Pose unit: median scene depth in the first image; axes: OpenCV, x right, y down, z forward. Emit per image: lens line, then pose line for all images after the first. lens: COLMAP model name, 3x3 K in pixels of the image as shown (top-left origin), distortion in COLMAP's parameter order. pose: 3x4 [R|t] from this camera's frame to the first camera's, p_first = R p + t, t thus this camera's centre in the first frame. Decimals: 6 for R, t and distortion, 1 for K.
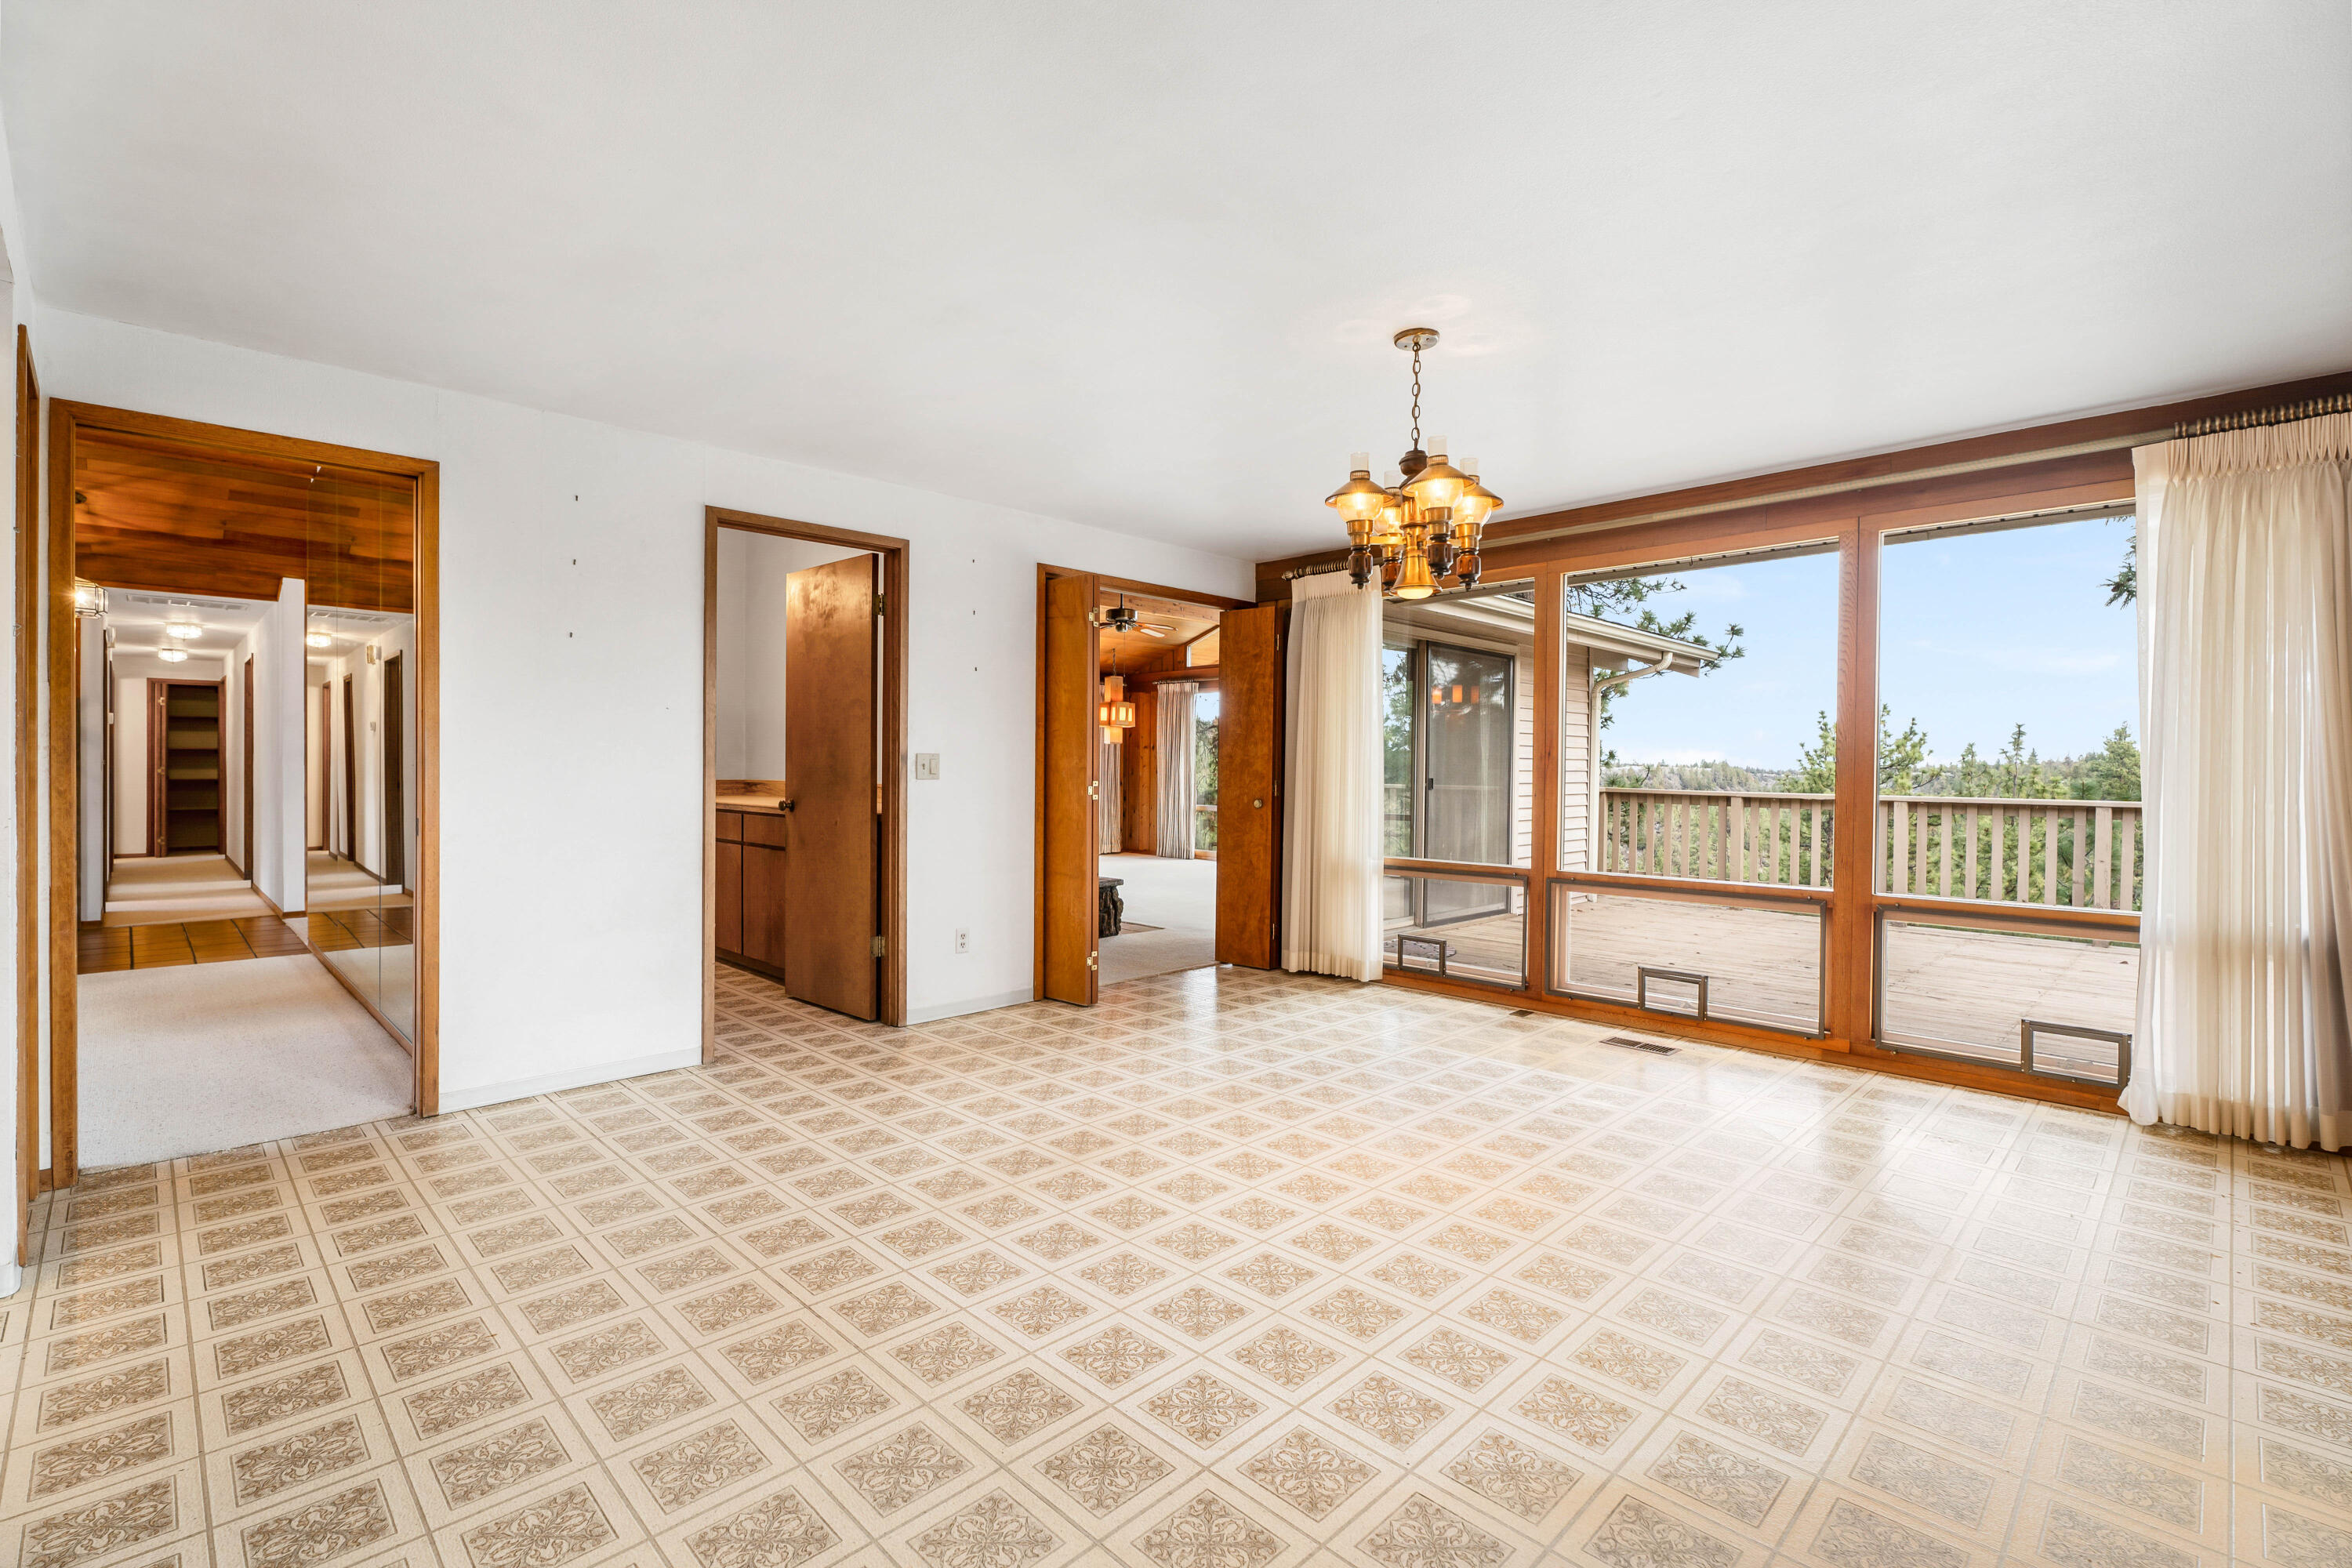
lens RADIAL K [[1053.6, 0, 1181.5], [0, 1053.6, 777.0], [0, 0, 1]] dist [0.008228, -0.004594]
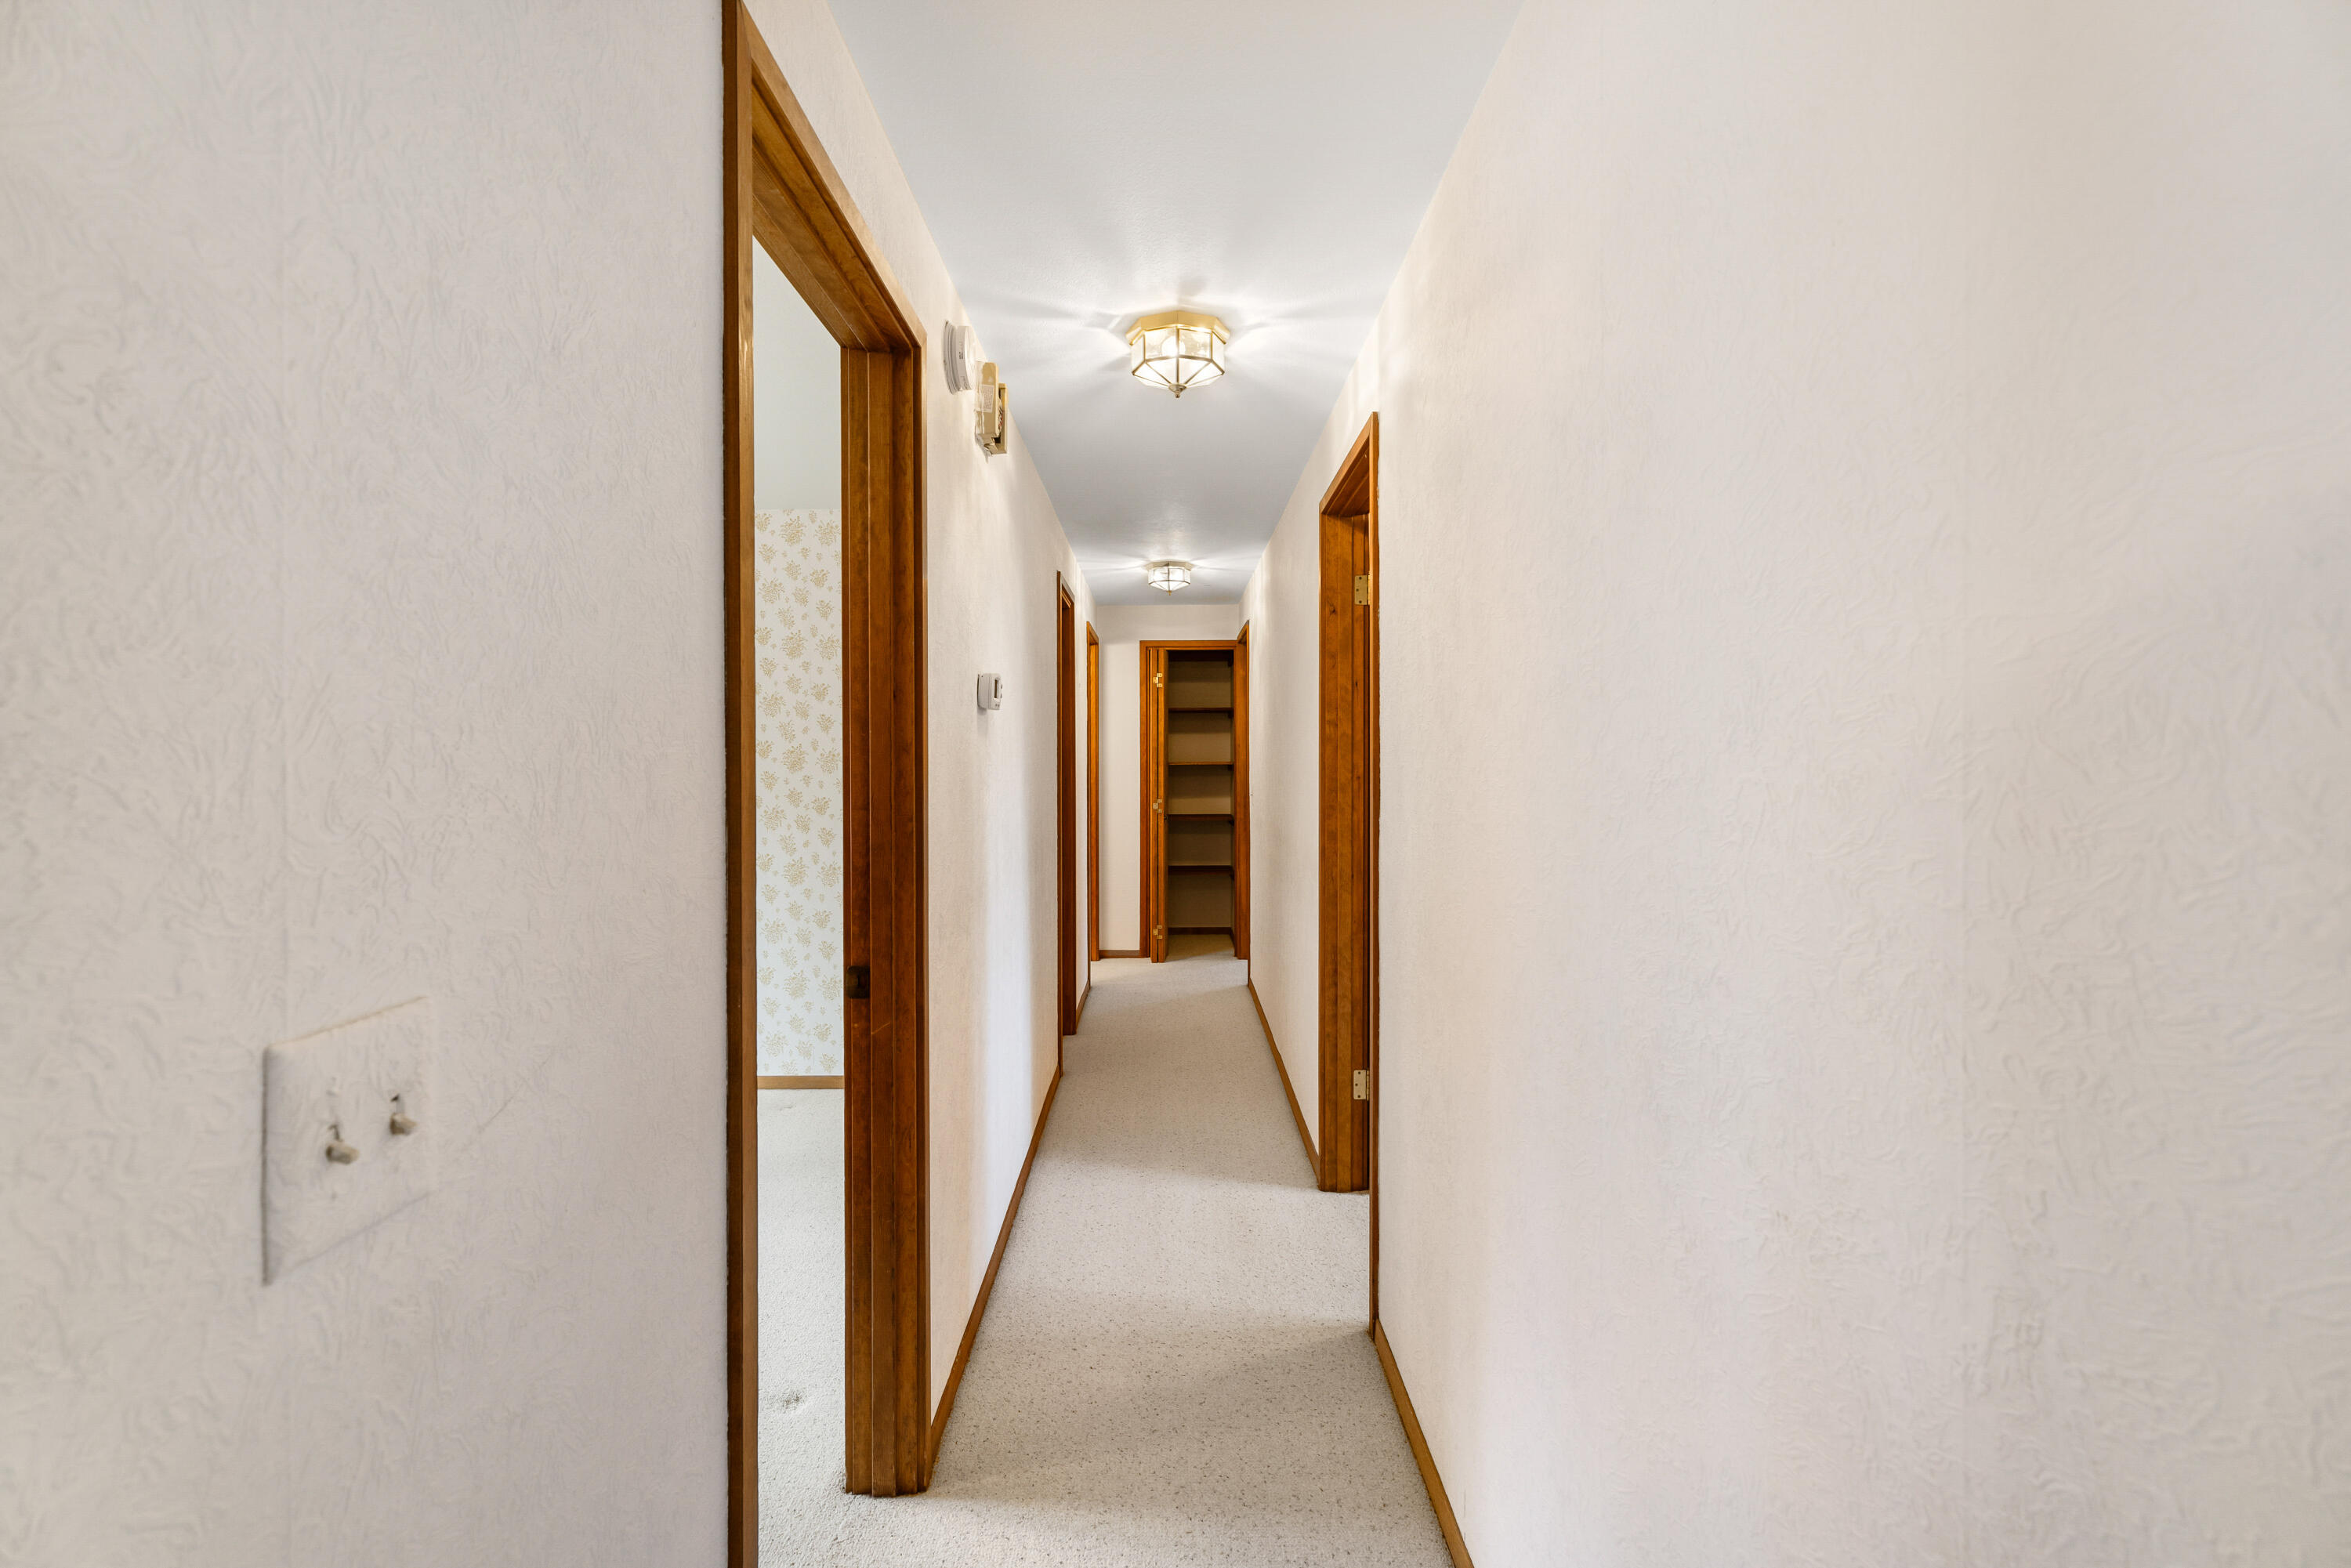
lens RADIAL K [[1053.2, 0, 1177.3], [0, 1053.2, 771.3], [0, 0, 1]] dist [0.008228, -0.004594]
pose [[0.717720, -0.001457, -0.696330, -0.568794], [0.002317, 0.999997, 0.000295, -0.023499], [0.696328, -0.001825, 0.717722, 0.606612]]
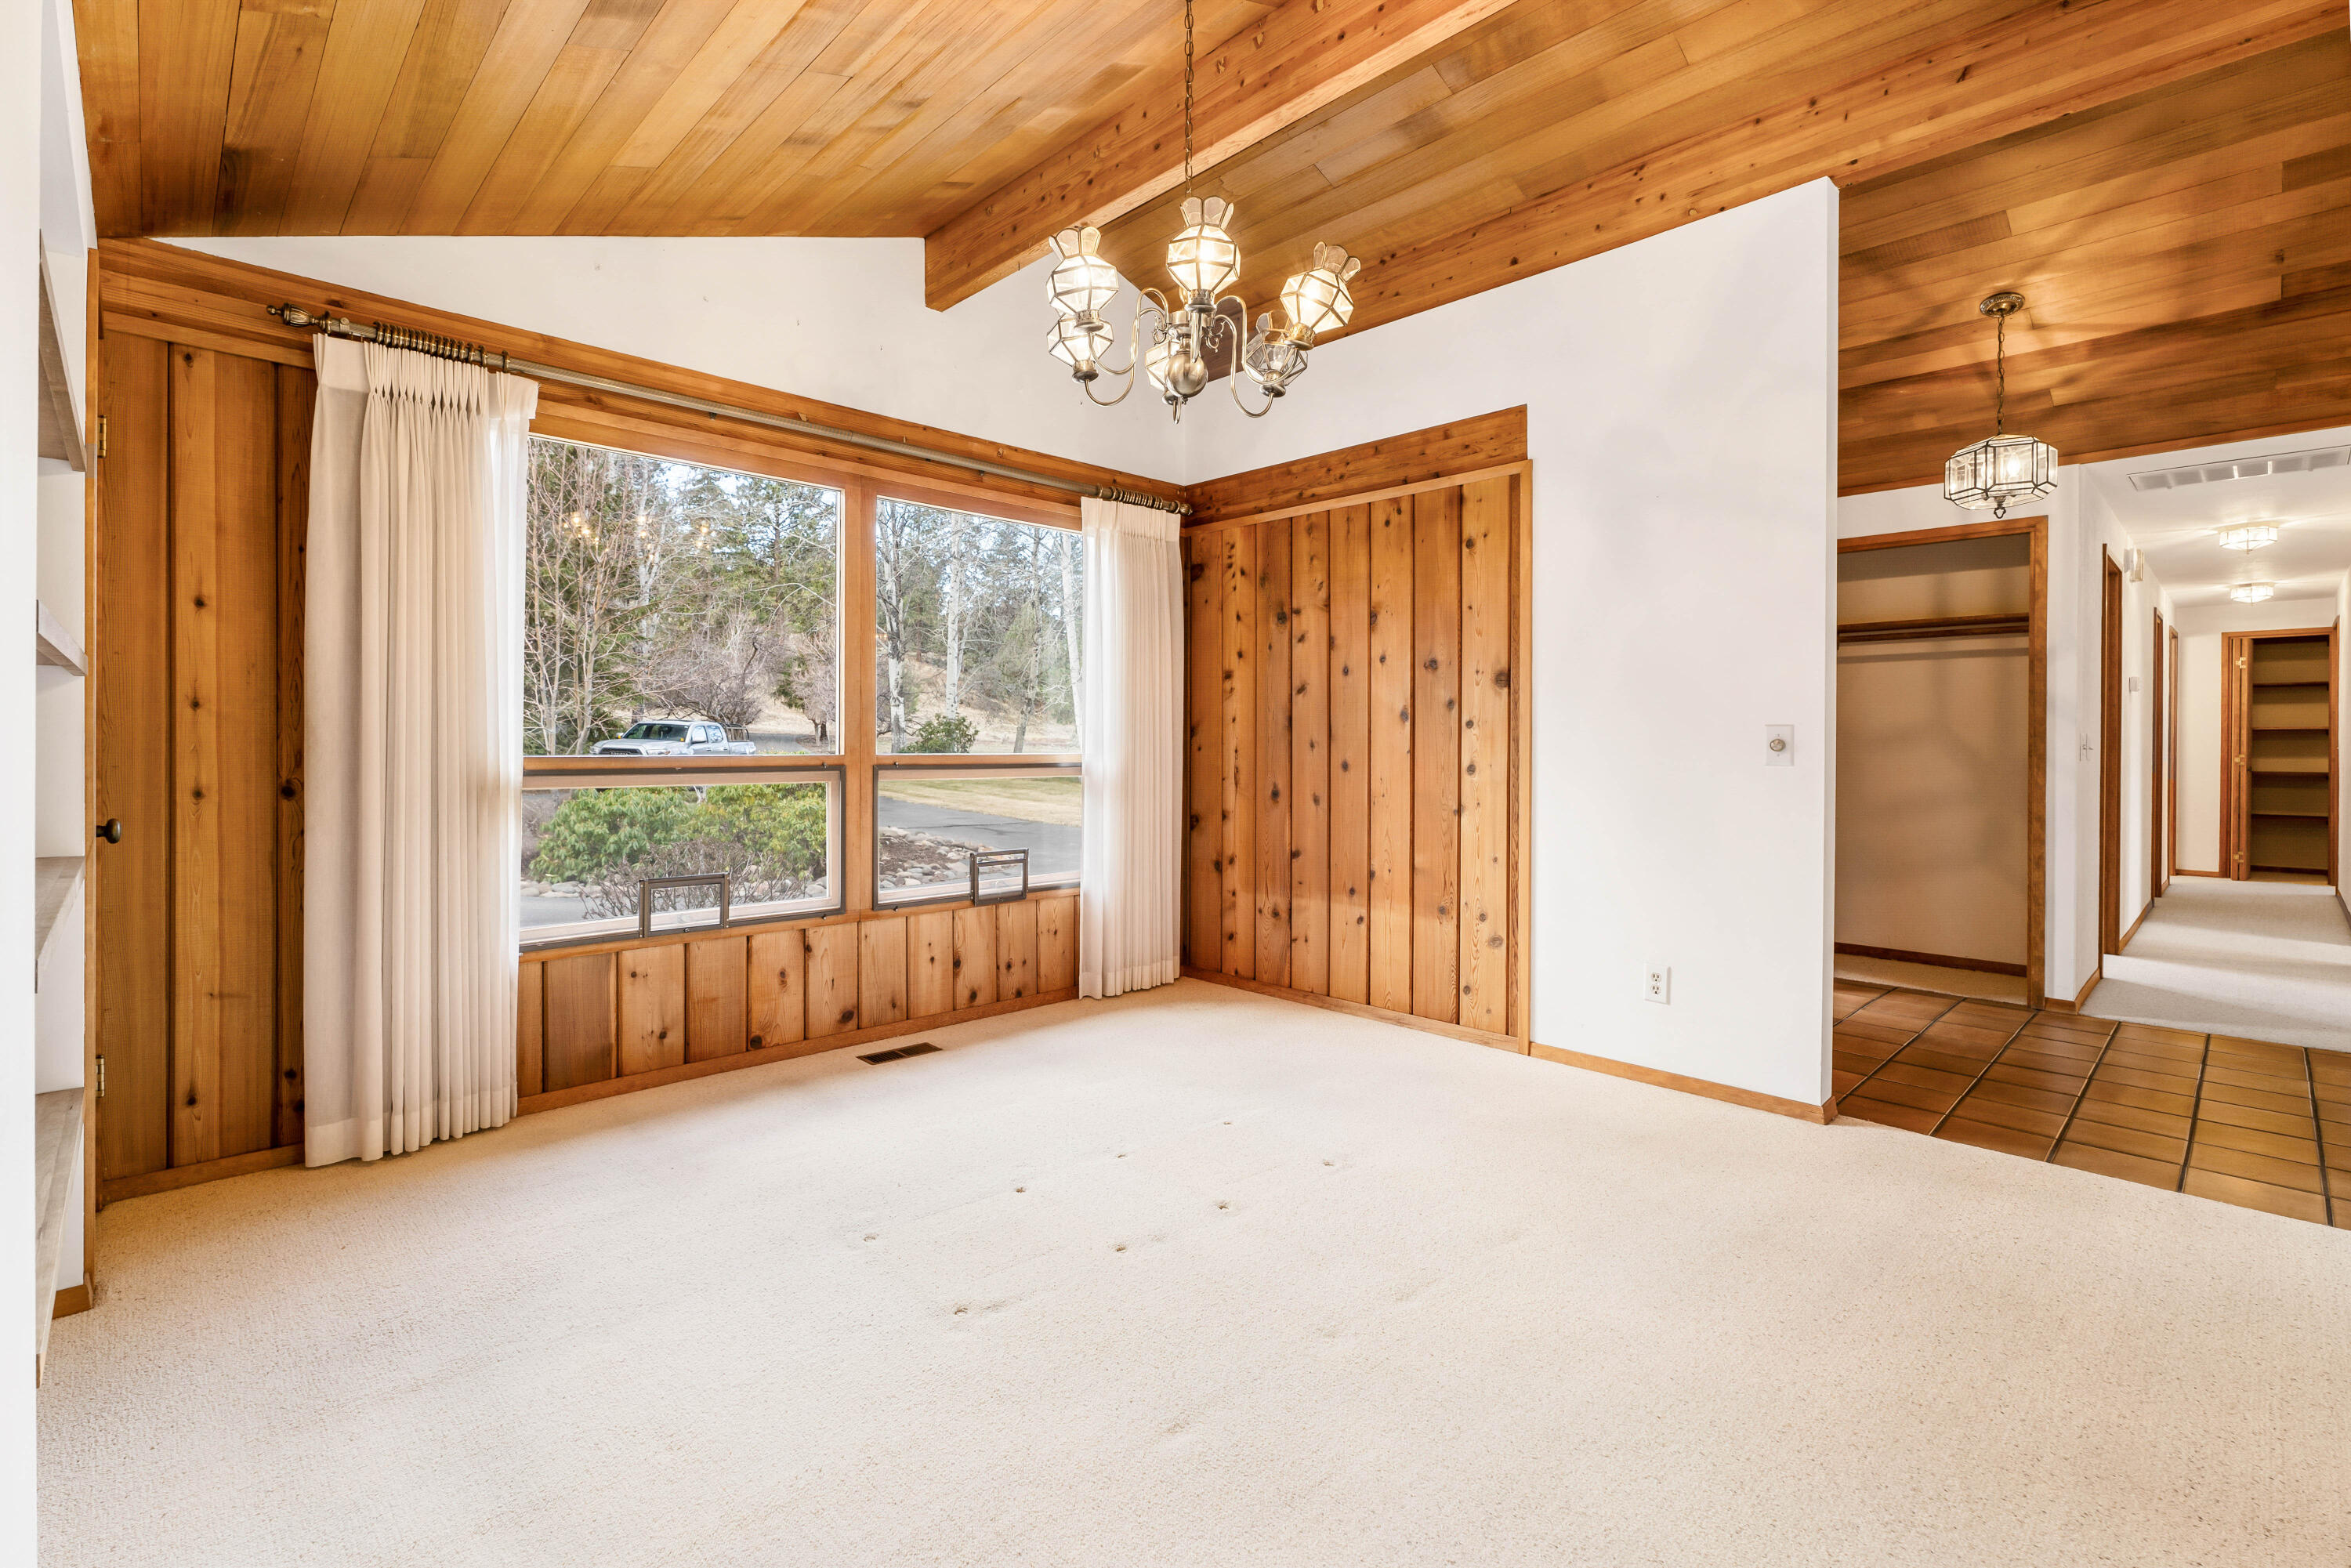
lens RADIAL K [[1053.2, 0, 1141.6], [0, 1053.2, 752.3], [0, 0, 1]] dist [0.008228, -0.004594]
pose [[-0.028071, -0.002472, -0.999603, -0.222974], [-0.009275, 0.999955, -0.002213, -0.002124], [0.999563, 0.009209, -0.028093, 0.271003]]
